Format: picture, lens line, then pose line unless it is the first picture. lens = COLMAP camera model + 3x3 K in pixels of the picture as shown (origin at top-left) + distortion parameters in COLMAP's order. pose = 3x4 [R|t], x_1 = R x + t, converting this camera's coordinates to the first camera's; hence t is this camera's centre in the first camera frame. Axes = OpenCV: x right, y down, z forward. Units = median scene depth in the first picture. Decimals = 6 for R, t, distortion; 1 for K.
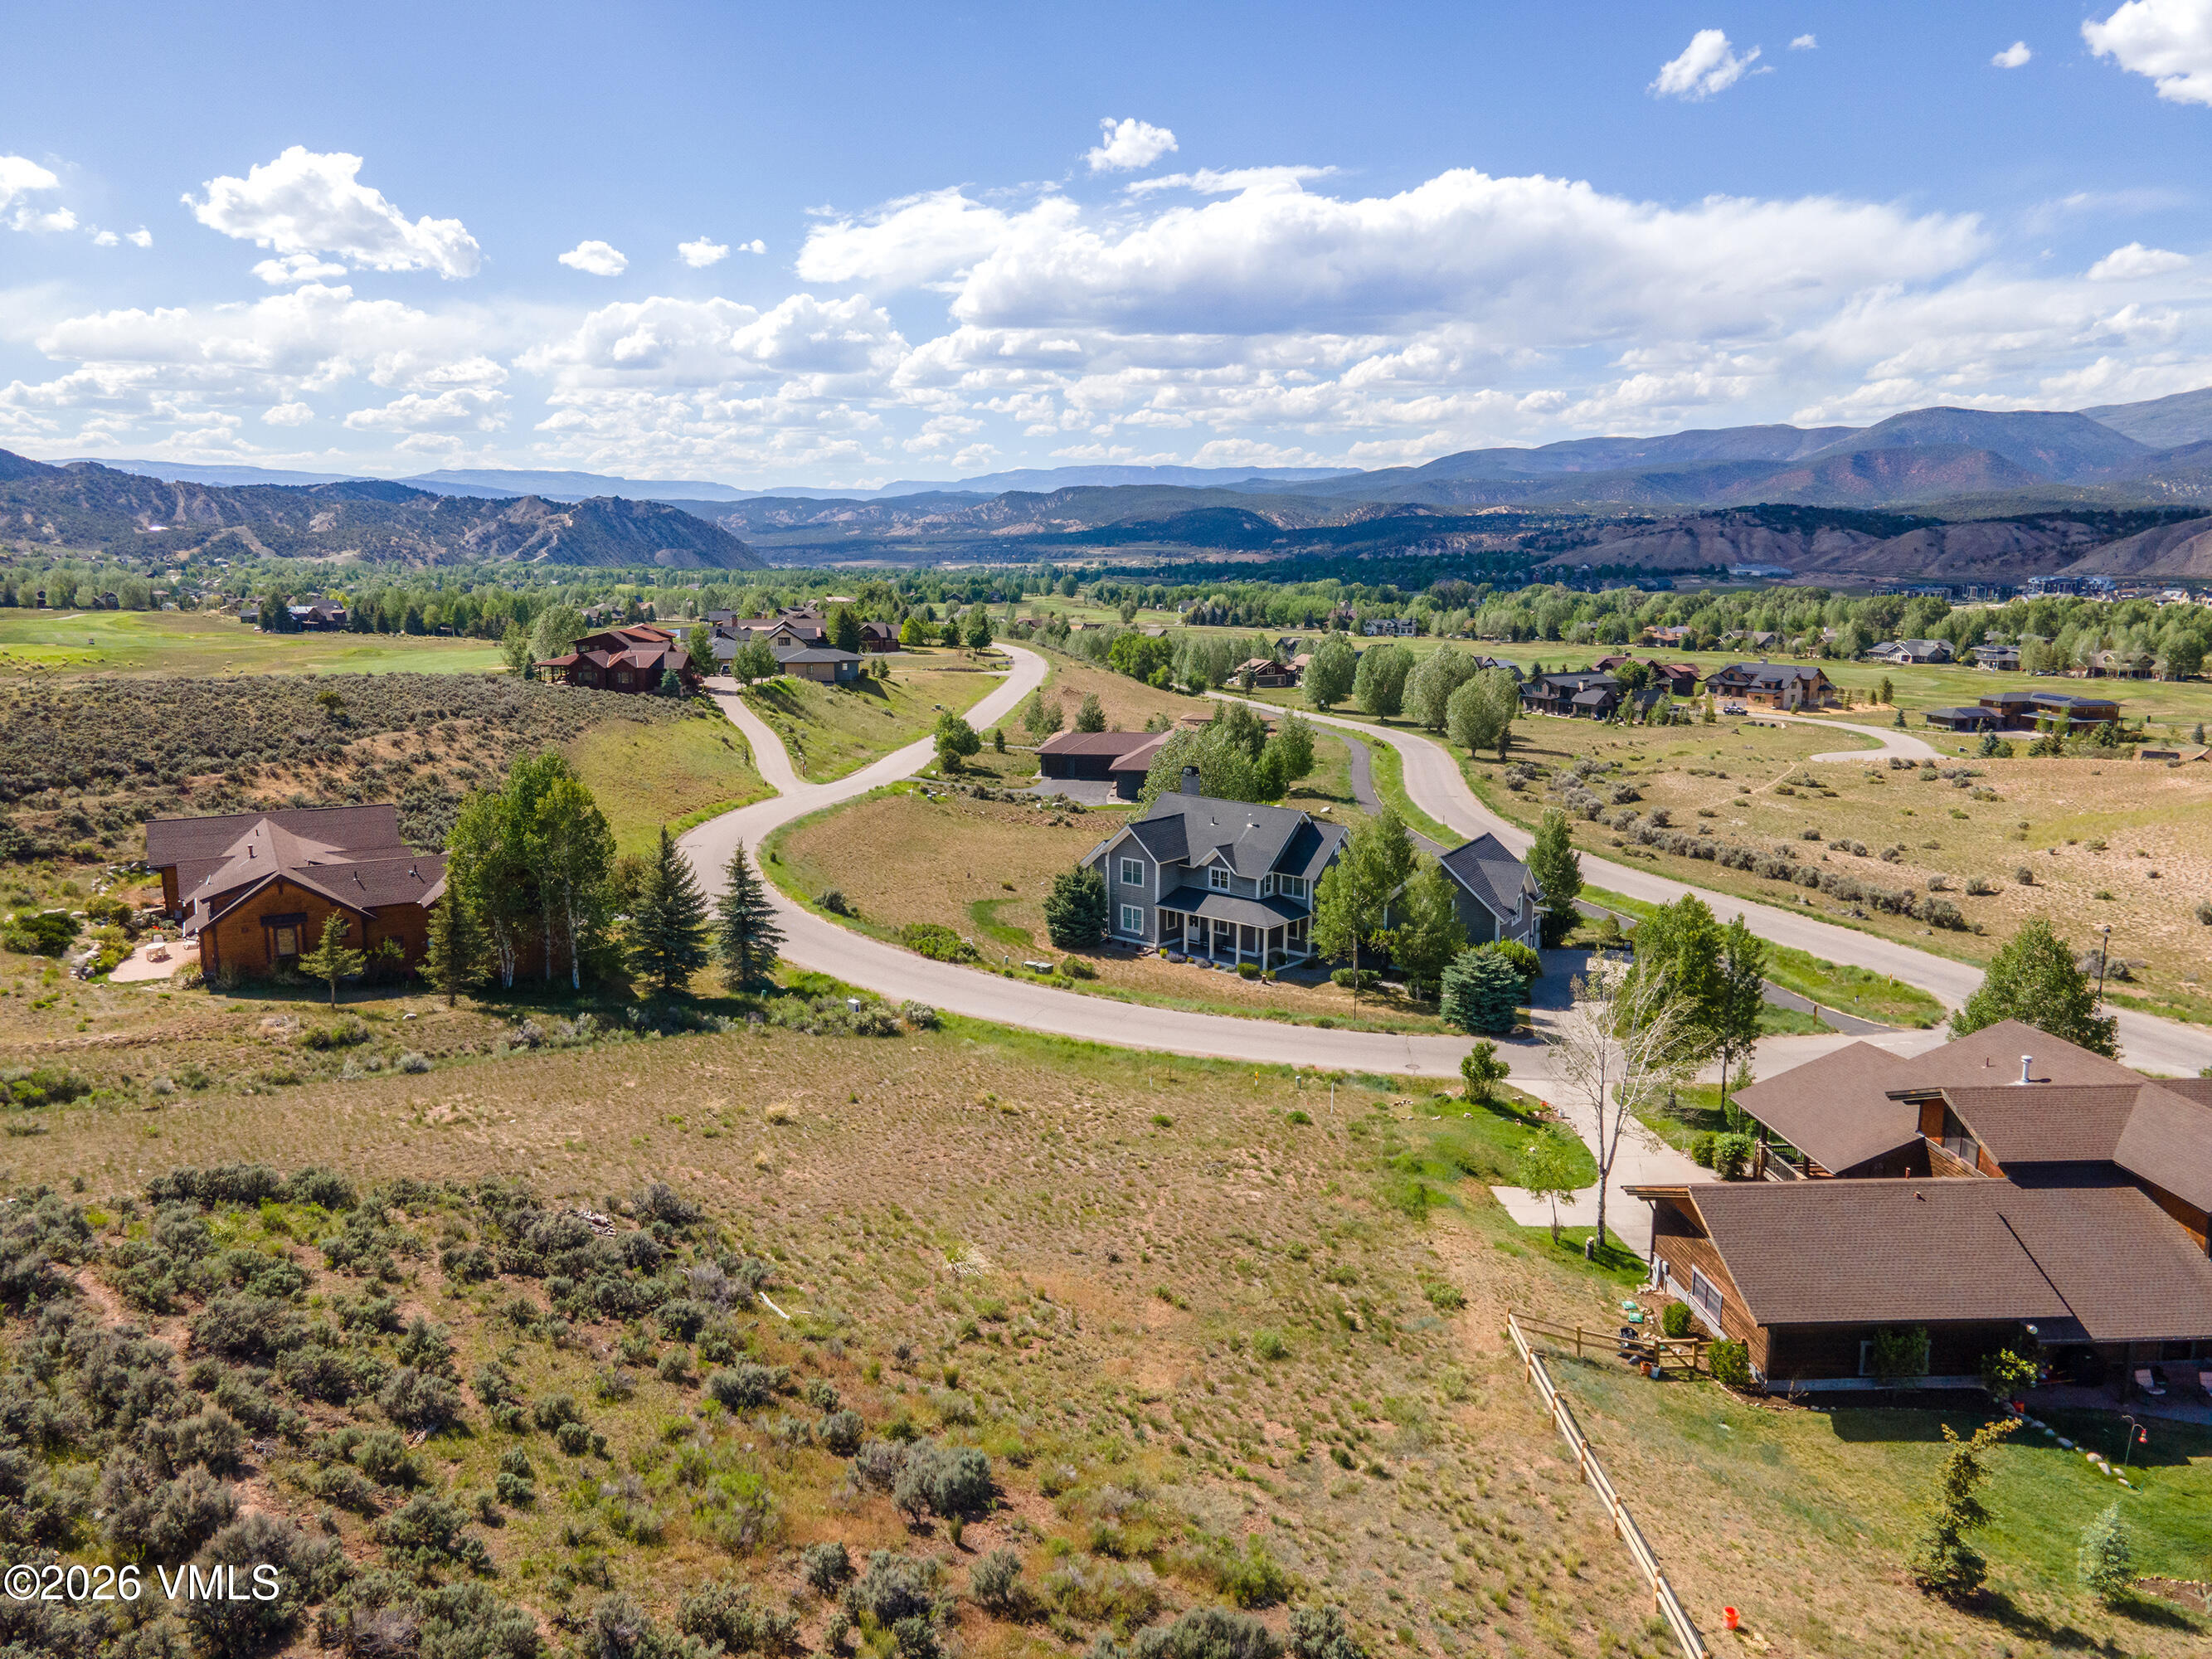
lens RADIAL K [[1600.3, 0, 1104.1], [0, 1600.3, 833.4], [0, 0, 1]] dist [0.022844, 0.037894]
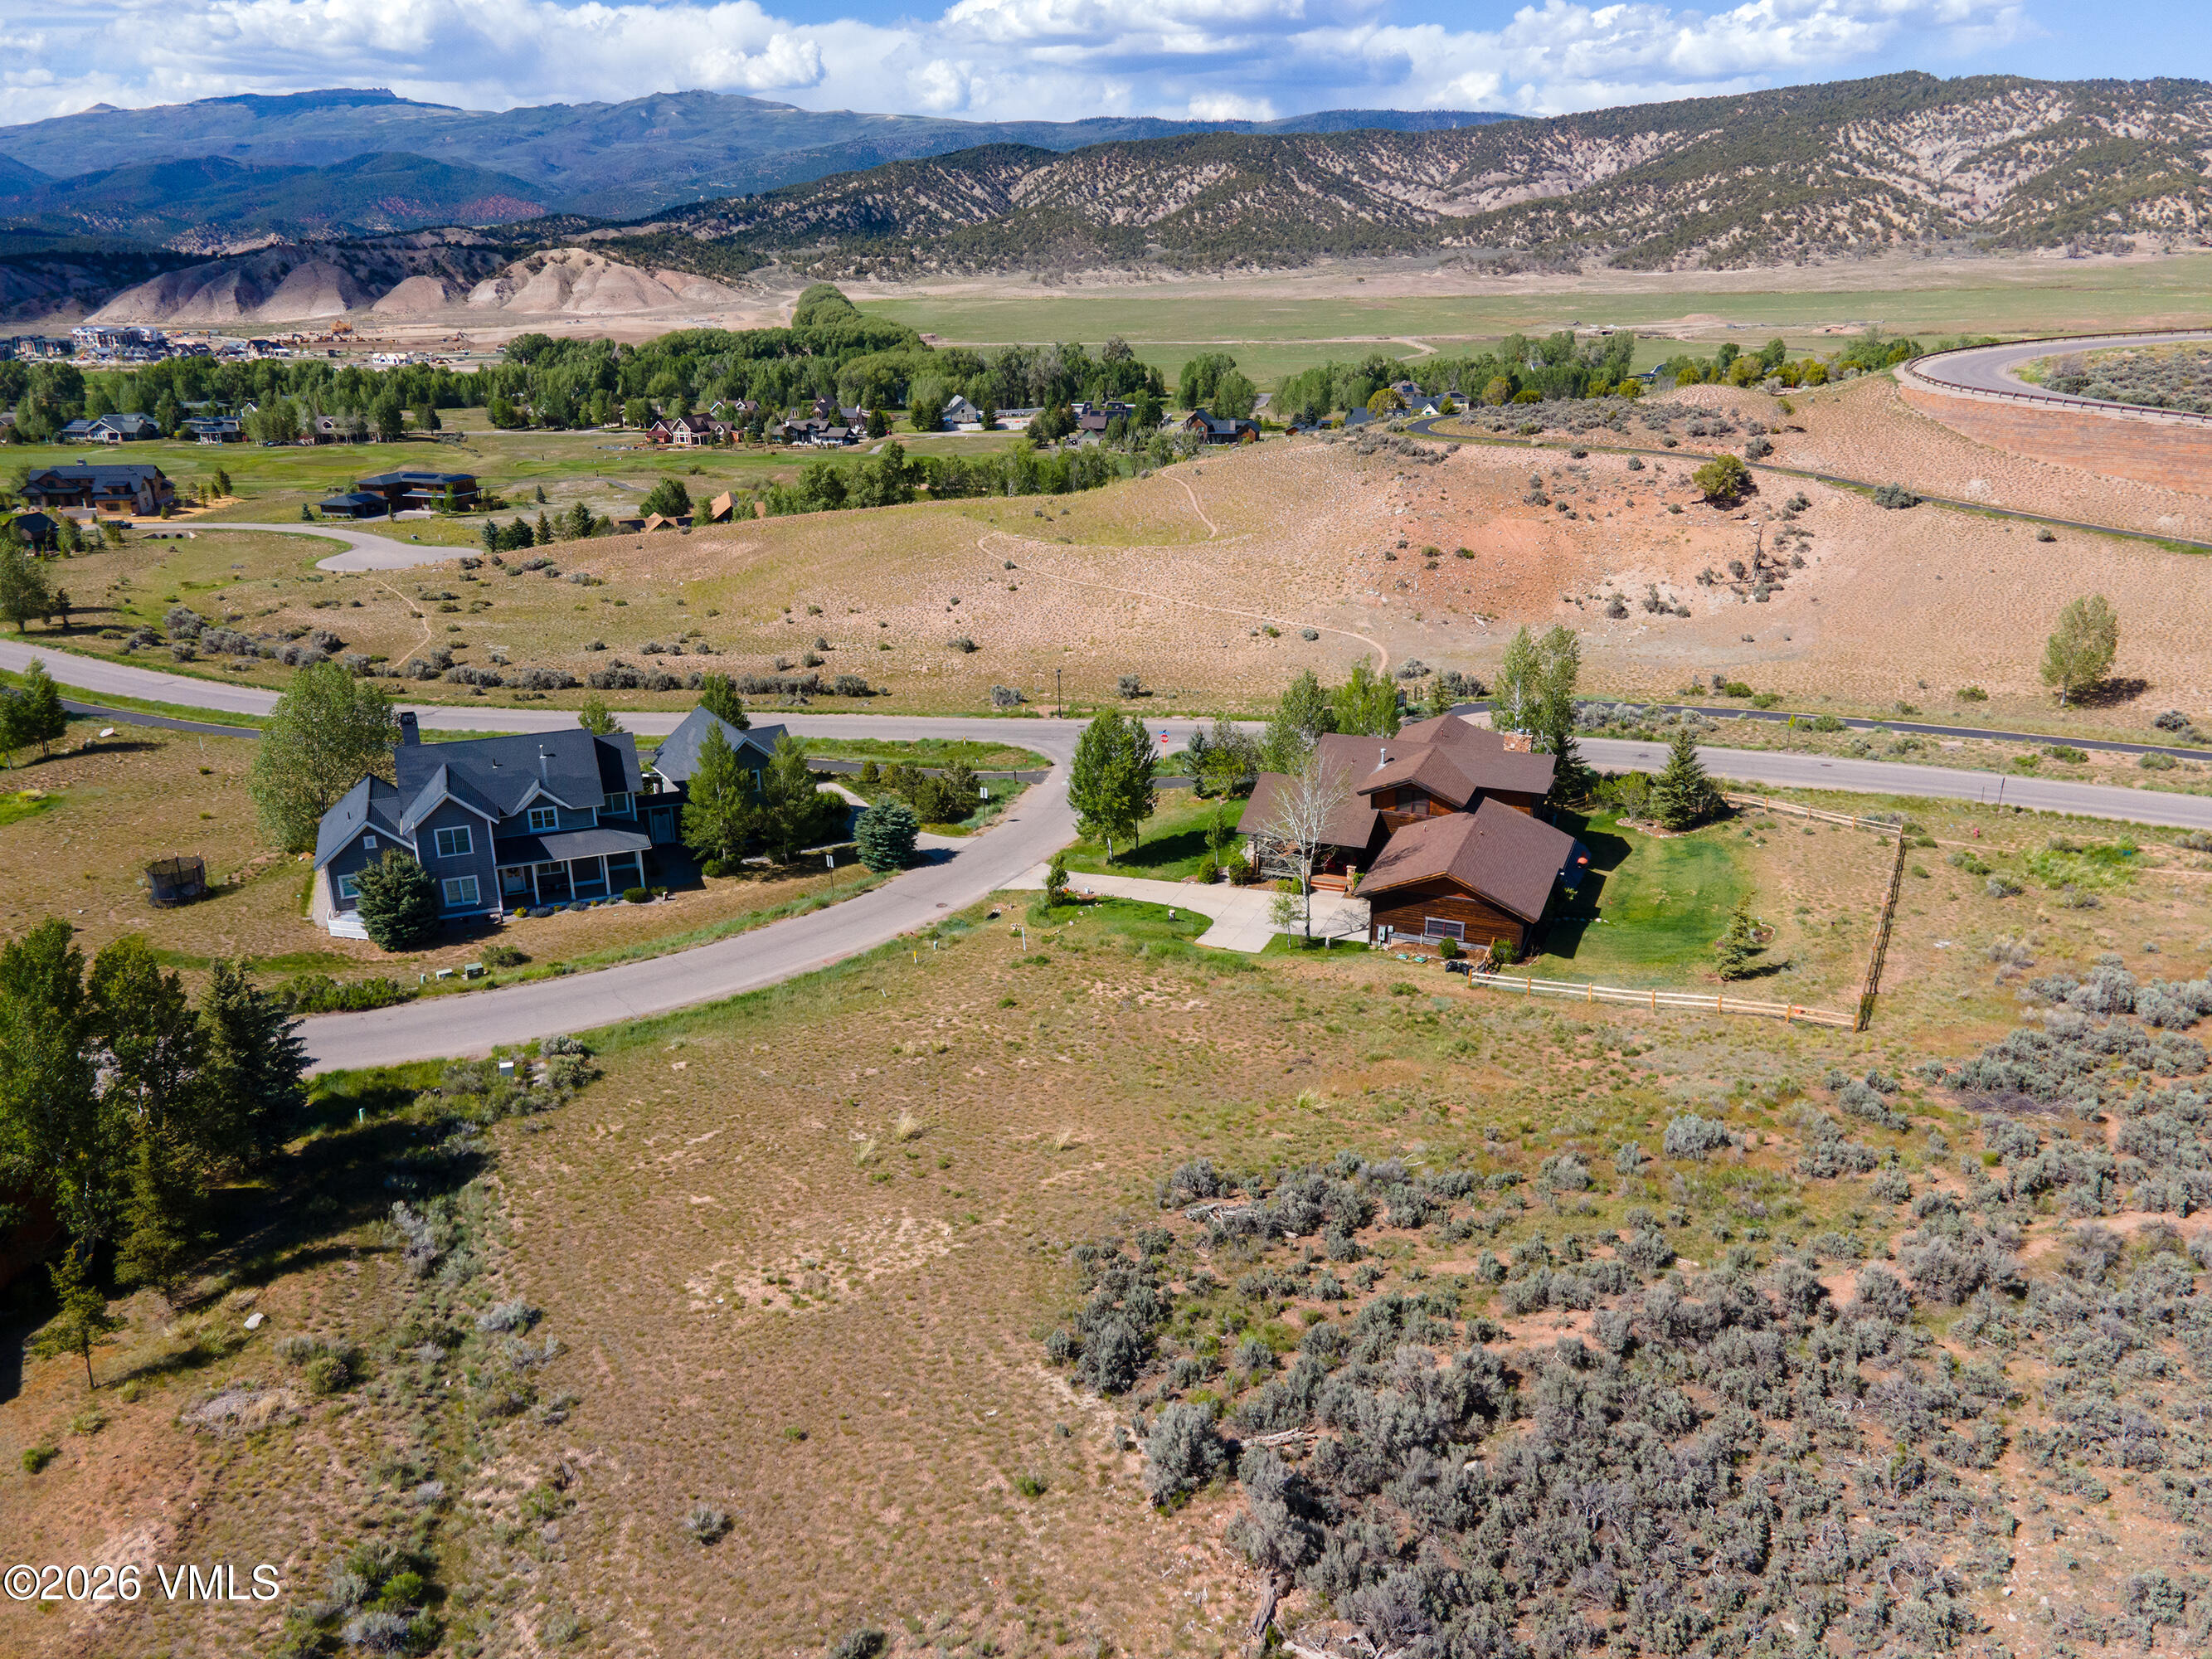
lens RADIAL K [[1600.3, 0, 1100.7], [0, 1600.3, 824.0], [0, 0, 1]] dist [0.022844, 0.037894]
pose [[0.405845, -0.303889, 0.861940, -0.211710], [0.167646, 0.951853, 0.256653, -0.054329], [-0.898434, 0.040339, 0.437251, 0.101538]]
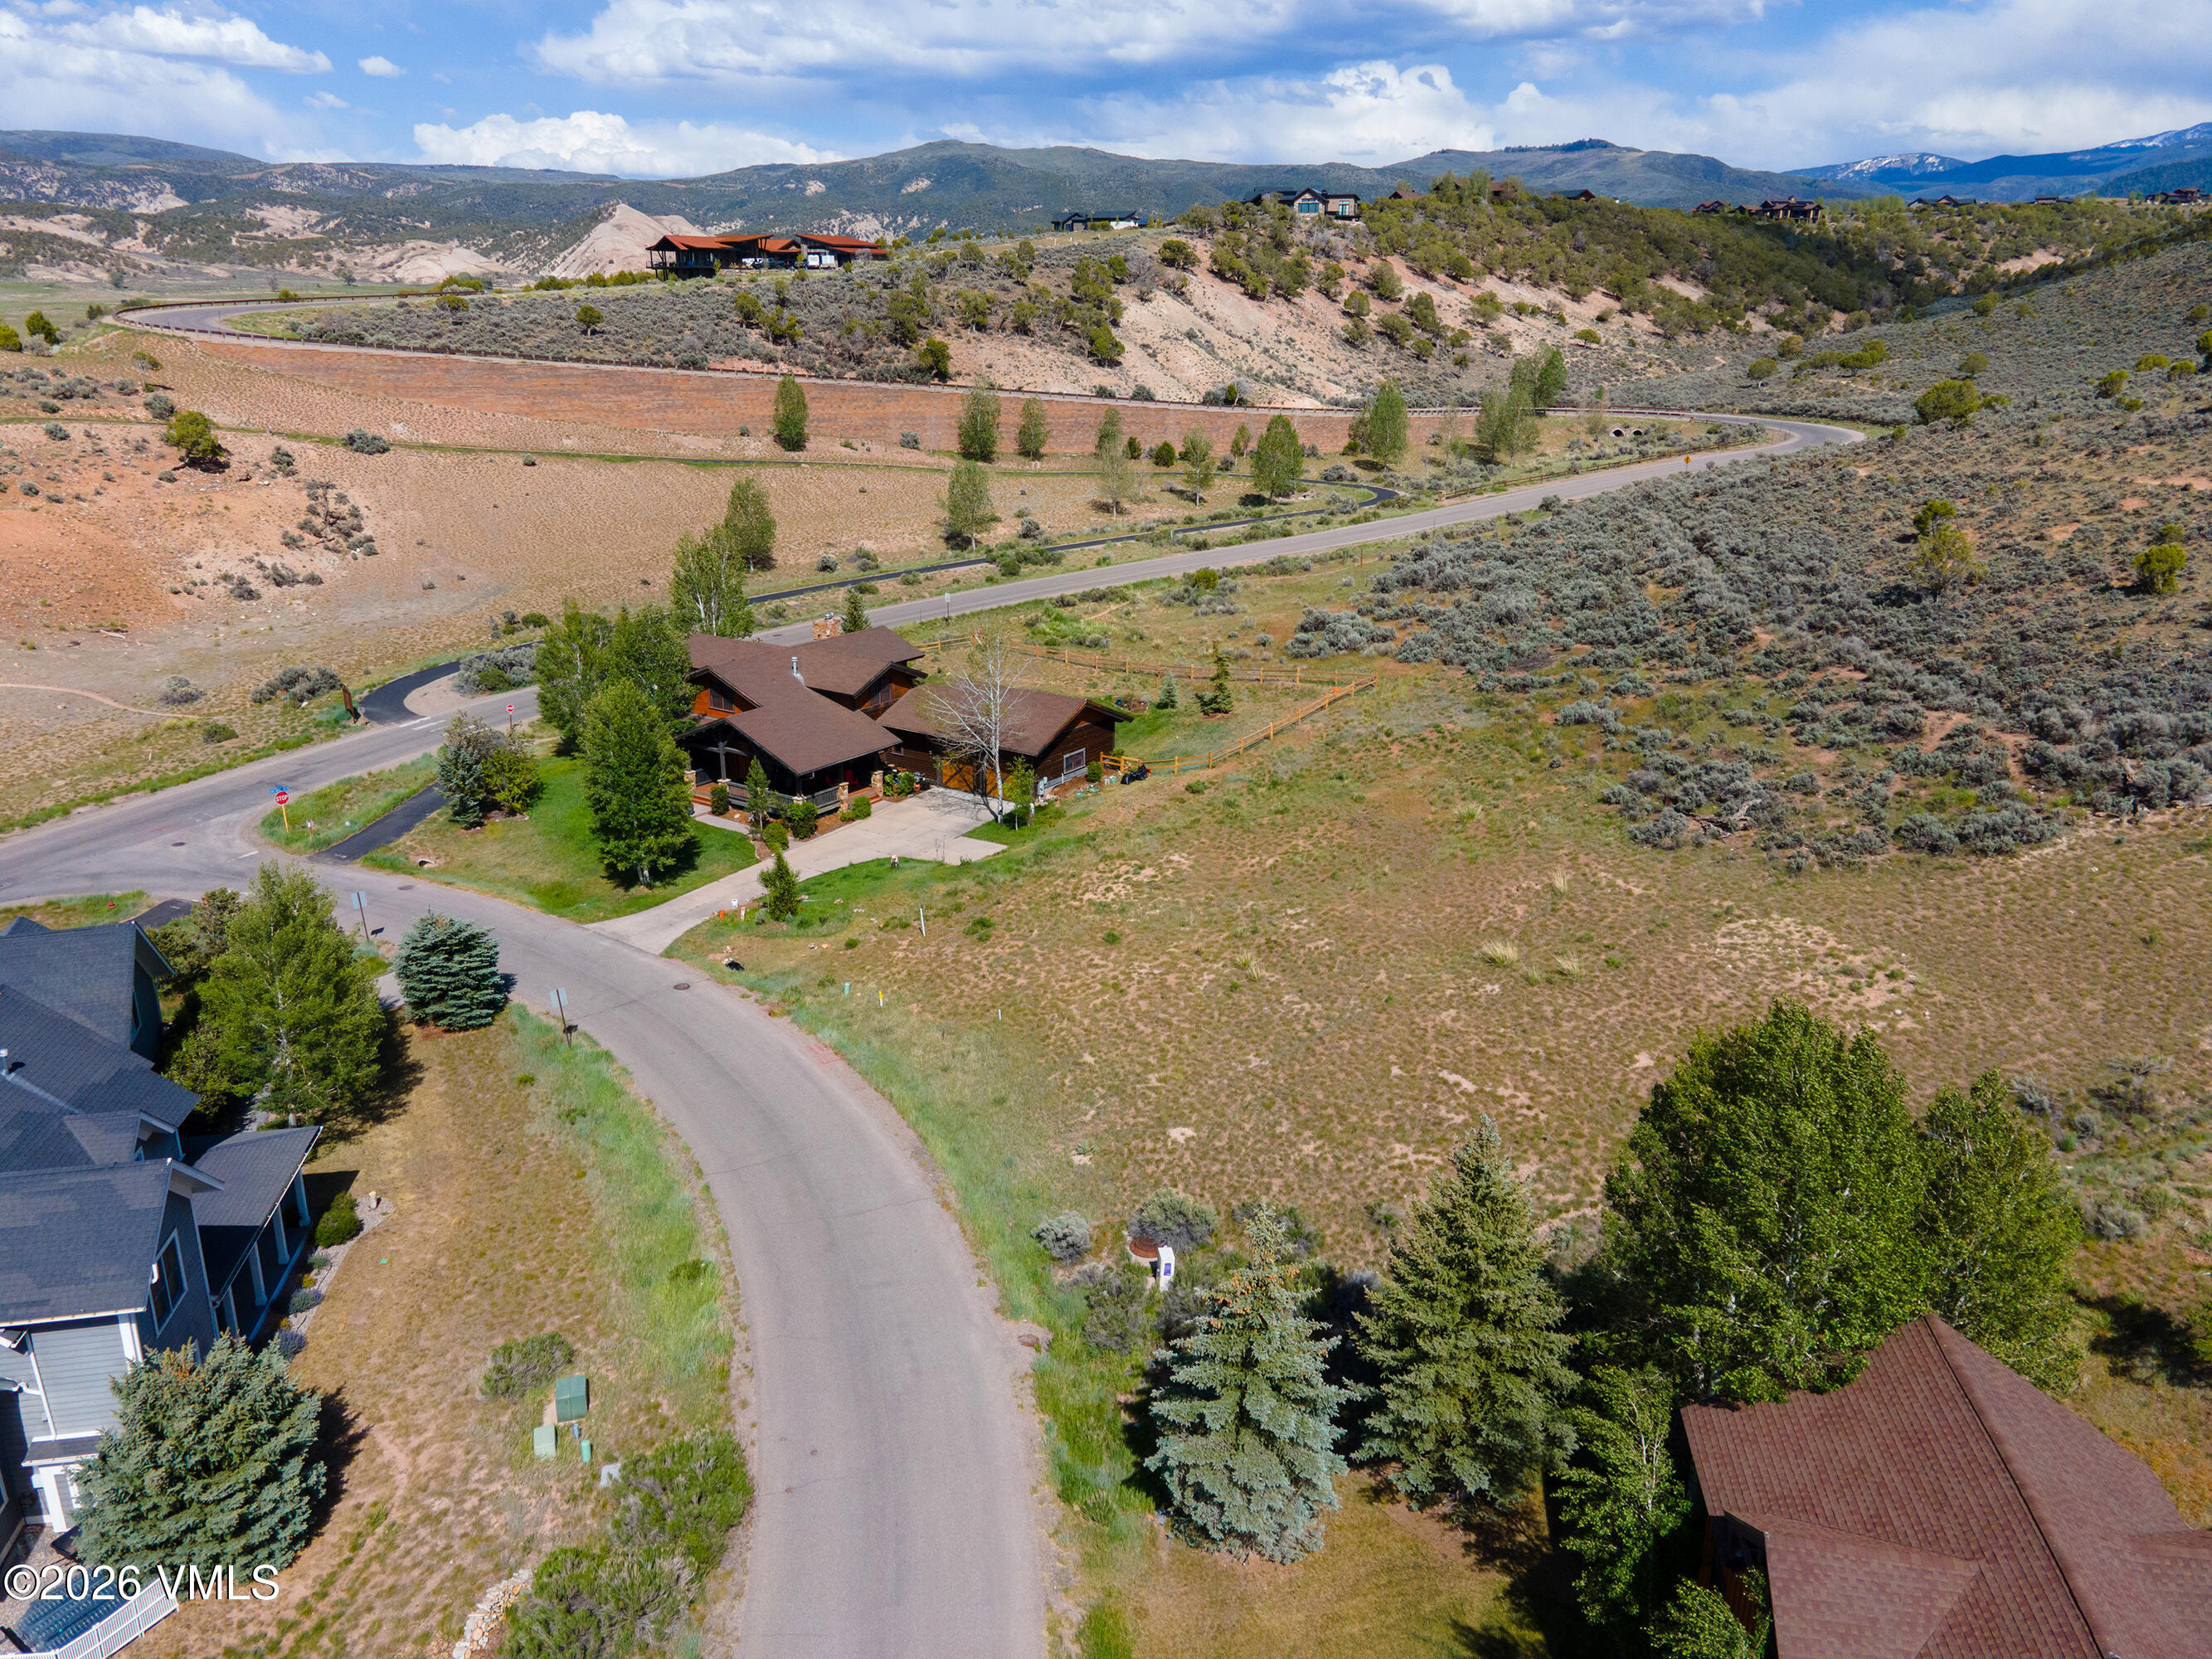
lens RADIAL K [[1600.3, 0, 1098.9], [0, 1600.3, 824.1], [0, 0, 1]] dist [0.022844, 0.037894]
pose [[-0.807748, -0.185347, 0.559634, -0.112880], [0.100340, 0.892216, 0.440321, -0.074571], [-0.580927, 0.411822, -0.702087, 0.402310]]
